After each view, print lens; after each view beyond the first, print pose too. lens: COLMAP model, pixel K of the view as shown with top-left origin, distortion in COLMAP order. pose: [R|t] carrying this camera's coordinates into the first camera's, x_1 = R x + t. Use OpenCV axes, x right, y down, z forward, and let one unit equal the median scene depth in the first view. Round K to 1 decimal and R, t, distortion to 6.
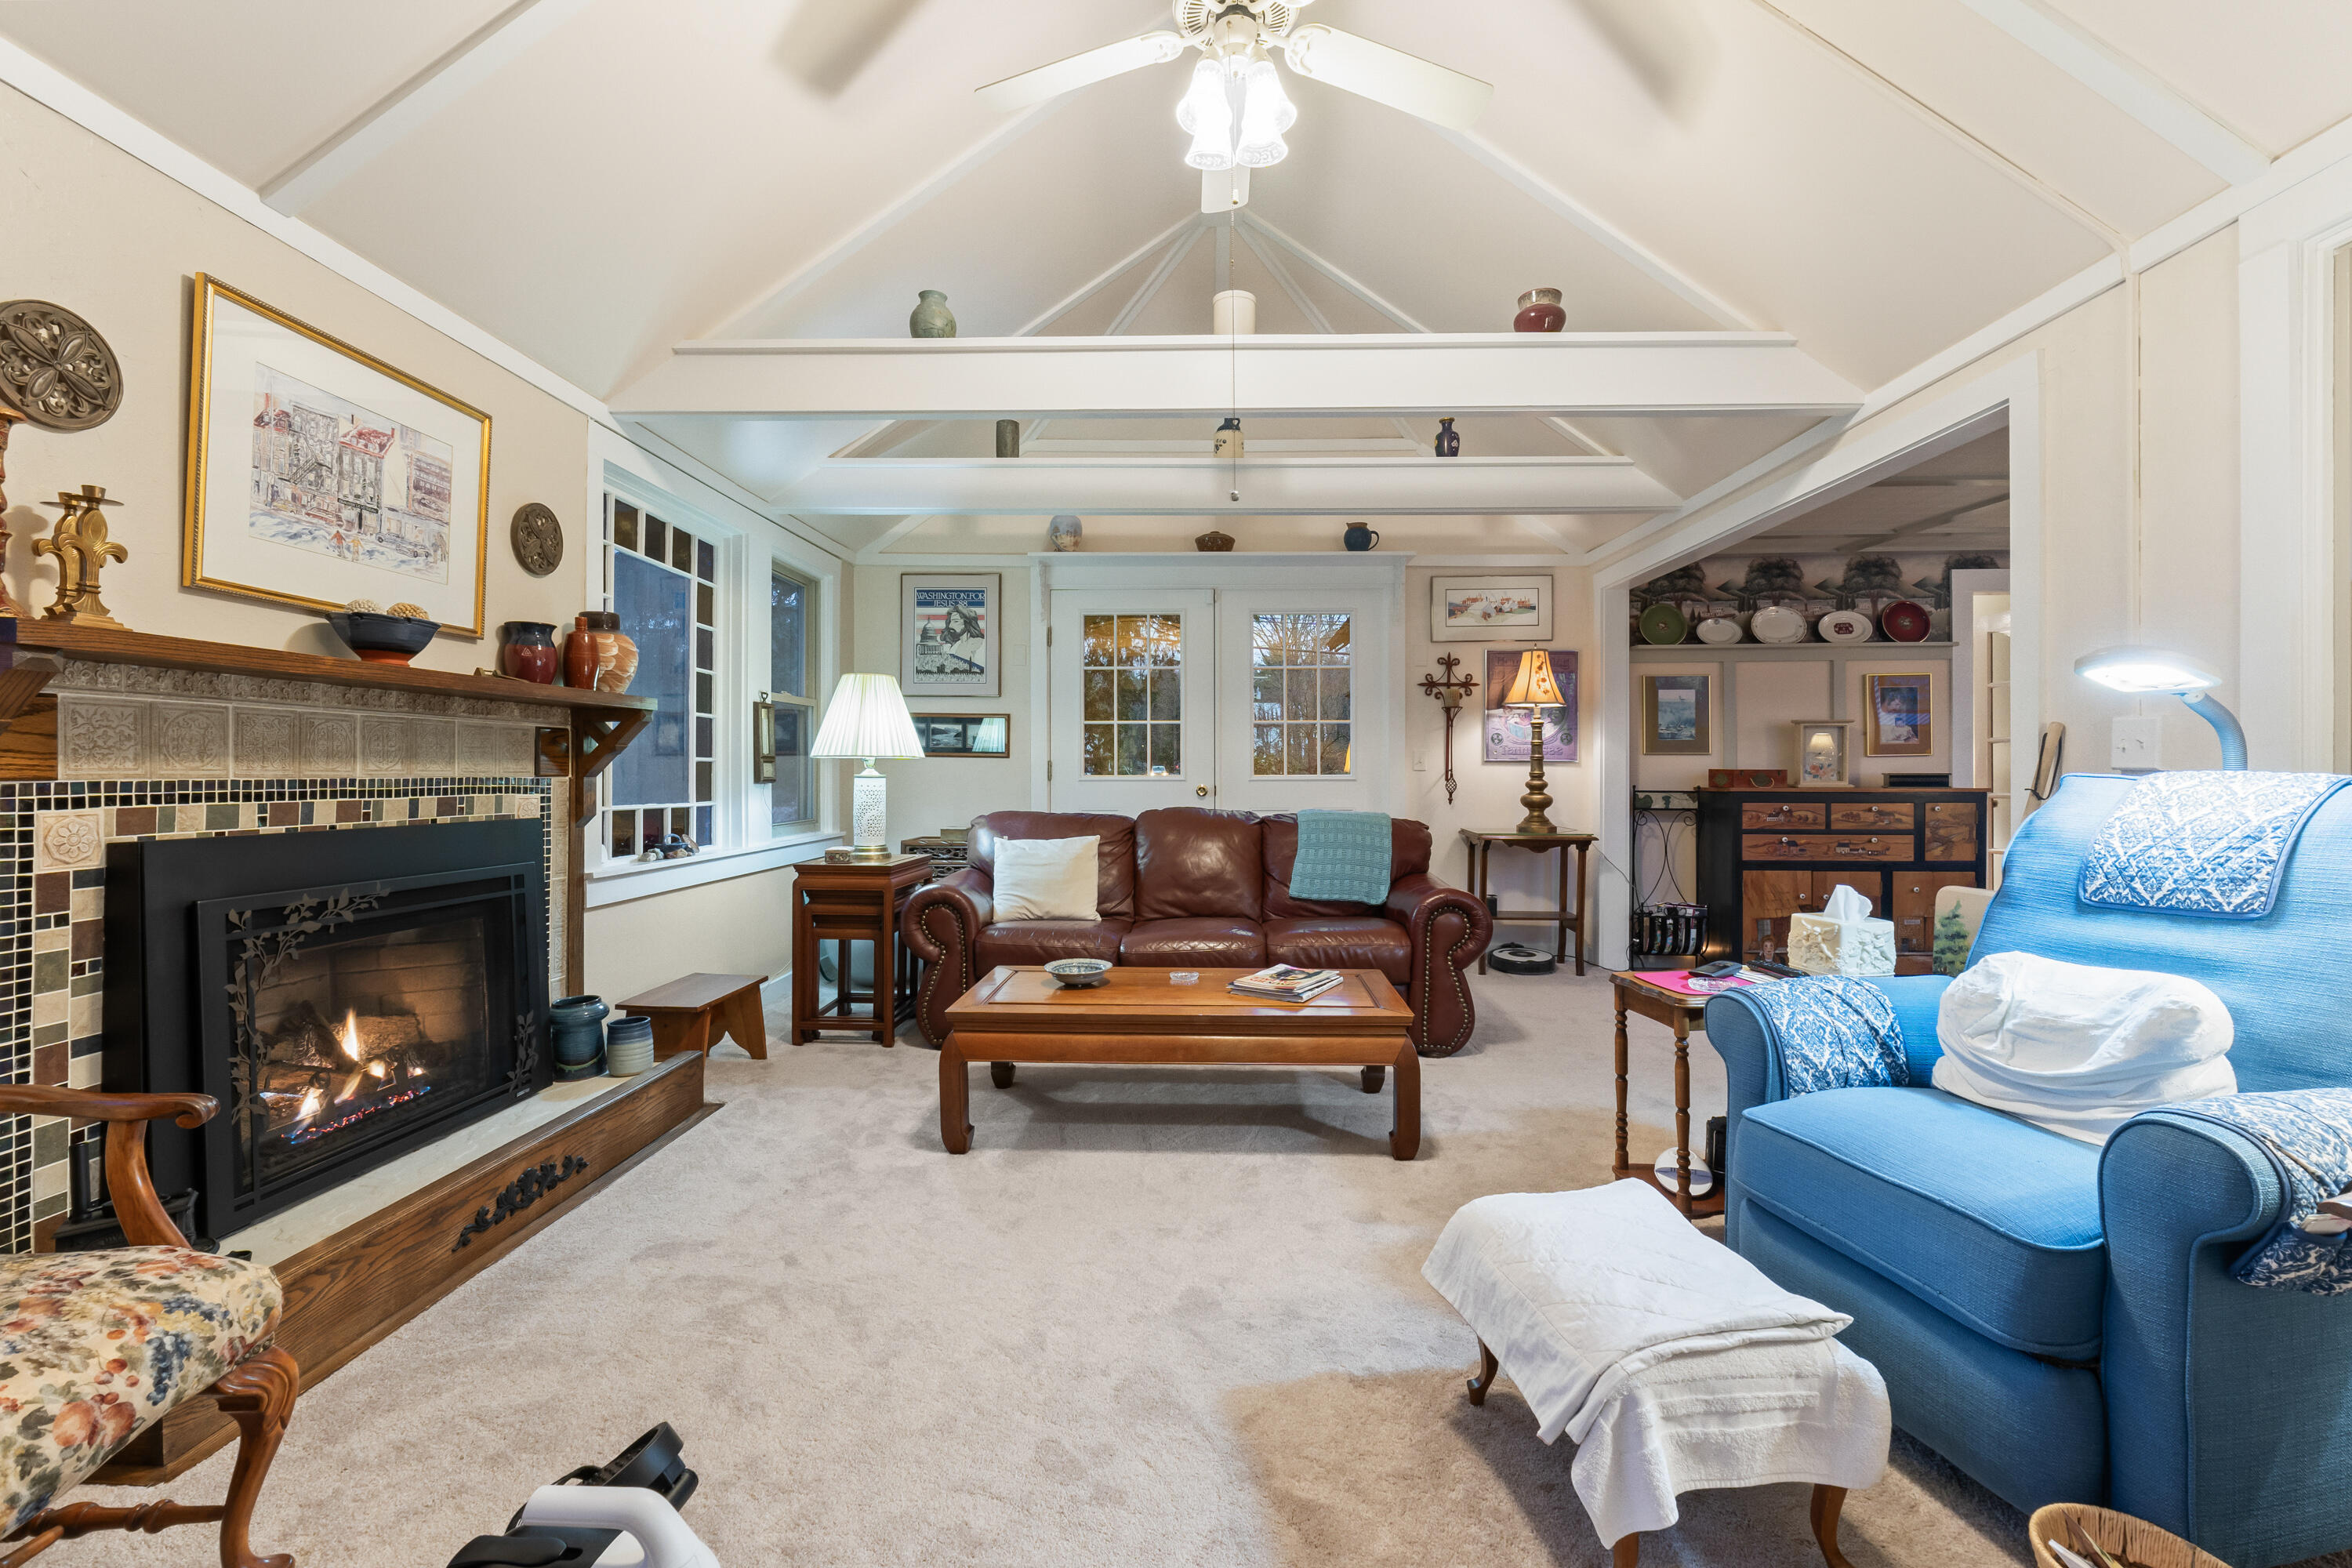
lens RADIAL K [[996.1, 0, 1178.1], [0, 996.1, 767.1], [0, 0, 1]] dist [-0.008166, 0.000424]
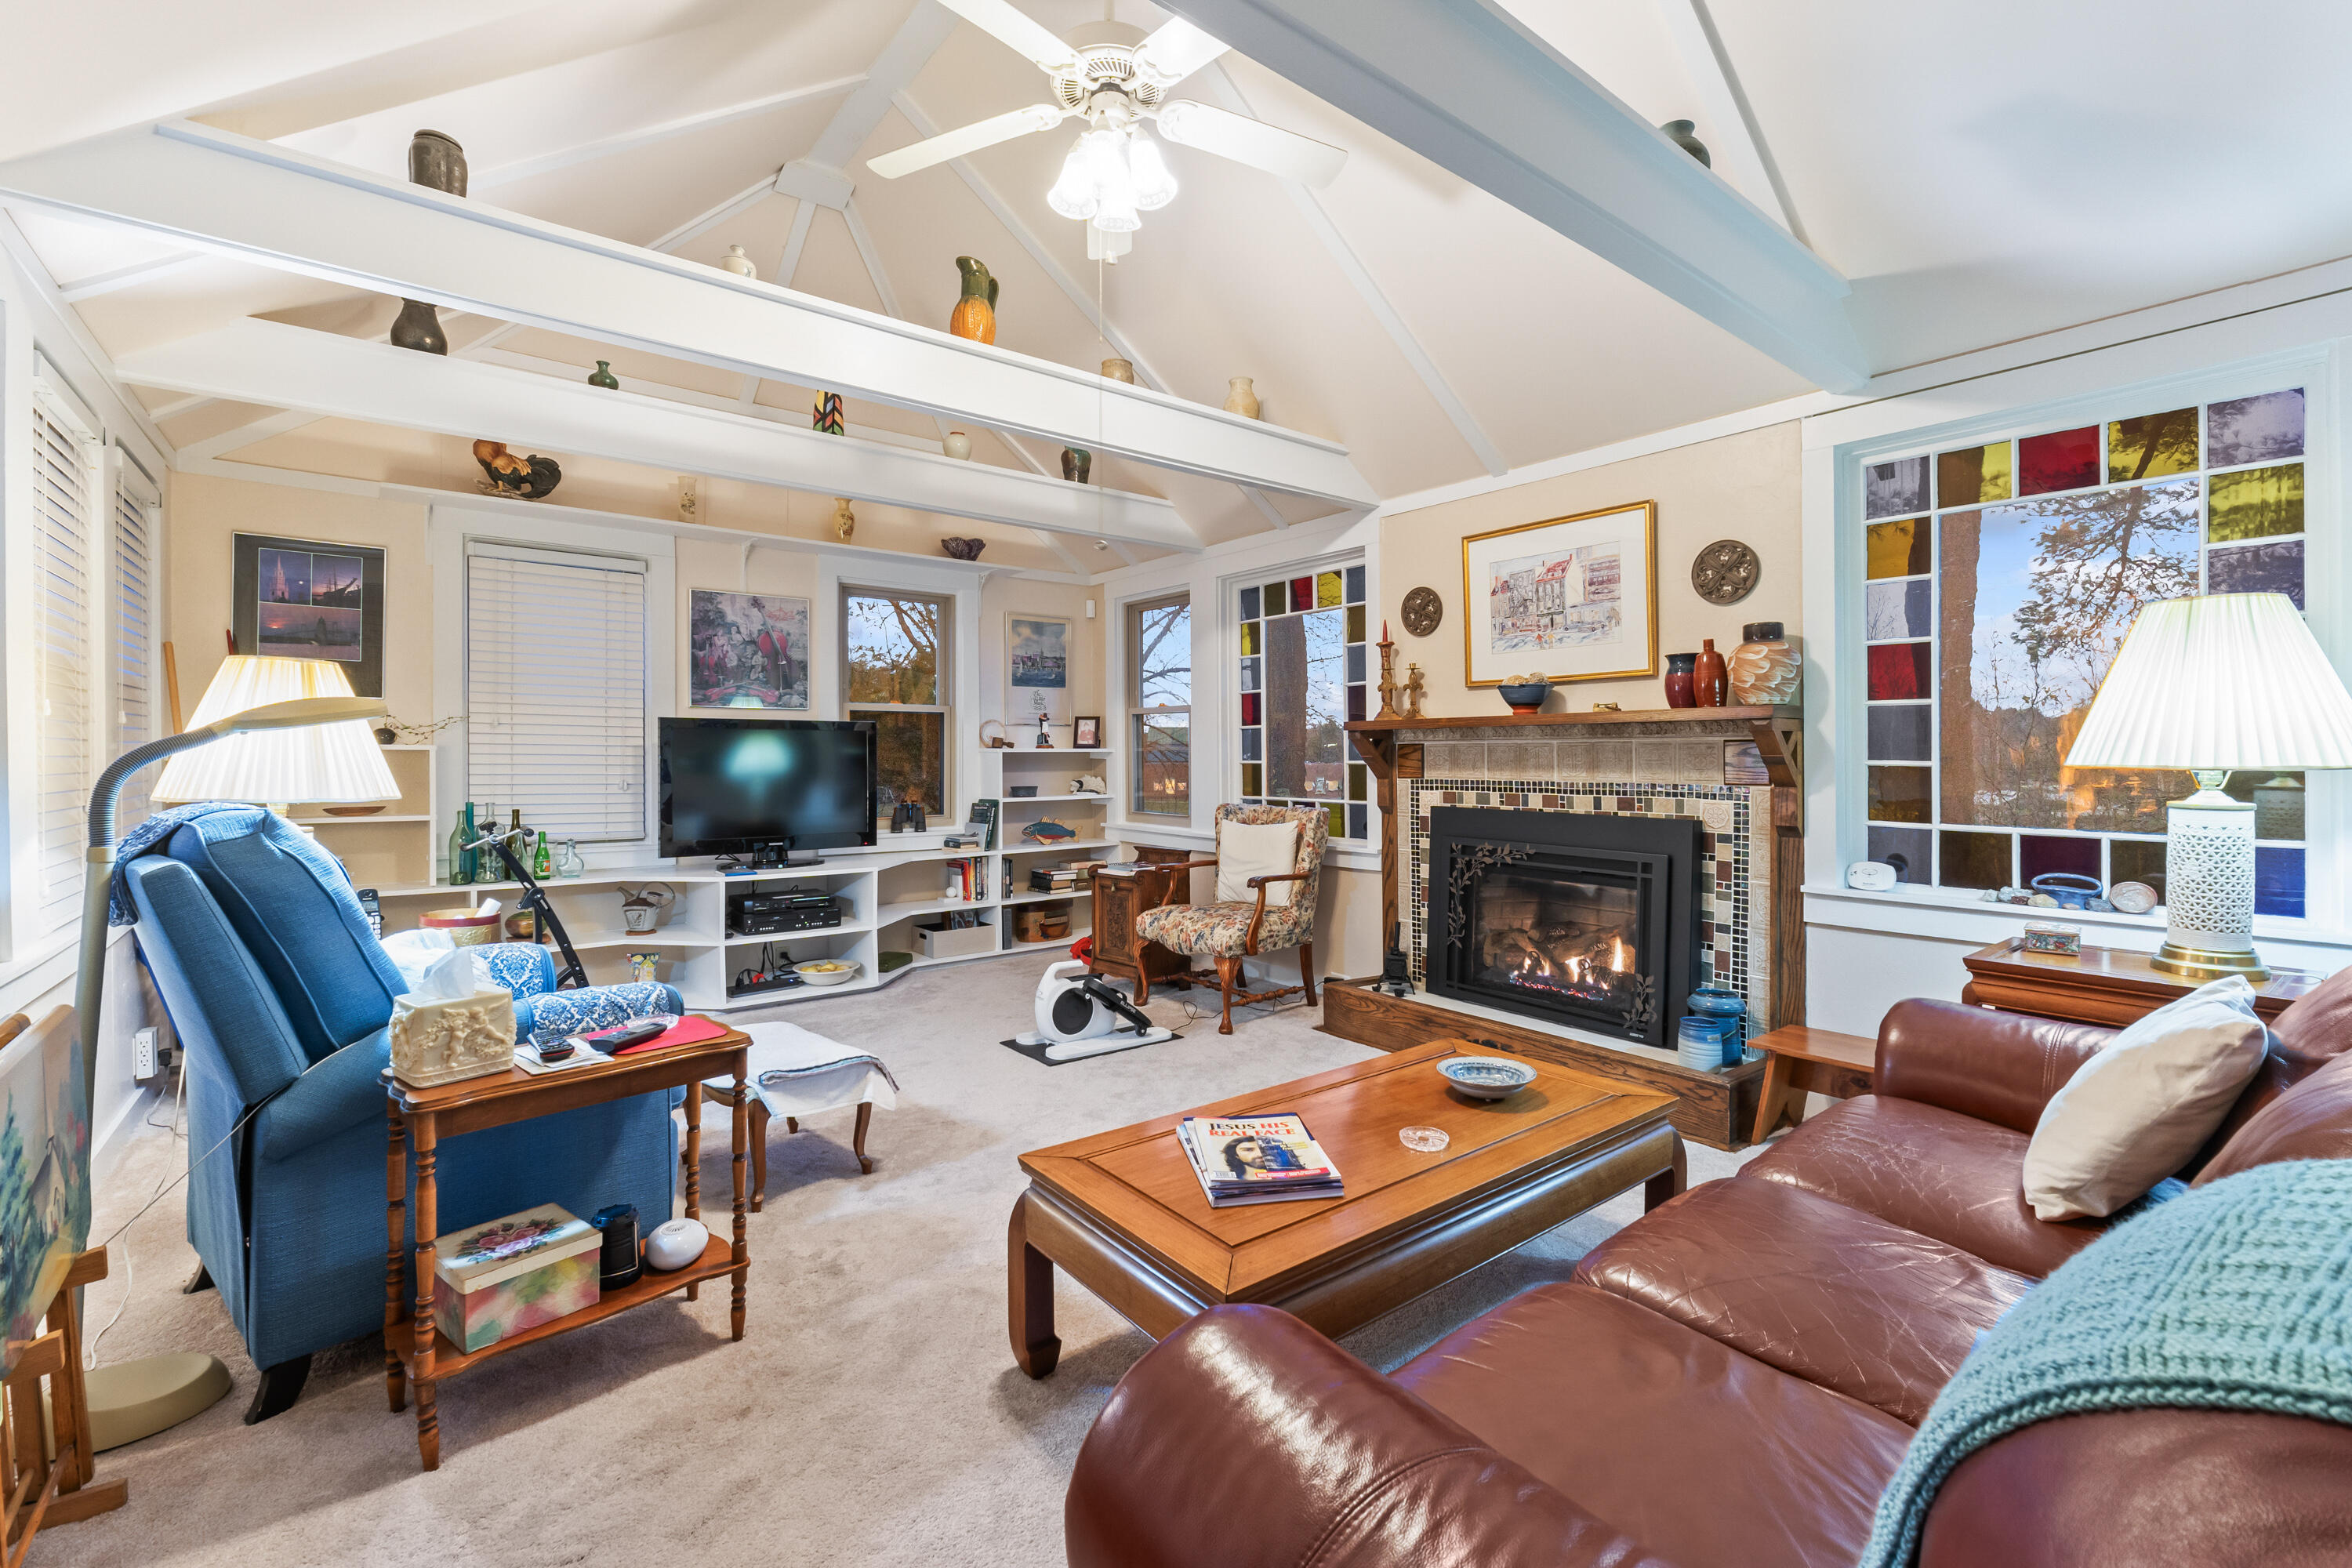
lens RADIAL K [[996.1, 0, 1178.1], [0, 996.1, 767.1], [0, 0, 1]] dist [-0.008166, 0.000424]
pose [[-0.767687, 0.005498, -0.640801, 0.662228], [0.001701, 0.999977, 0.006541, -0.022959], [0.640822, 0.003932, -0.767679, 1.788952]]
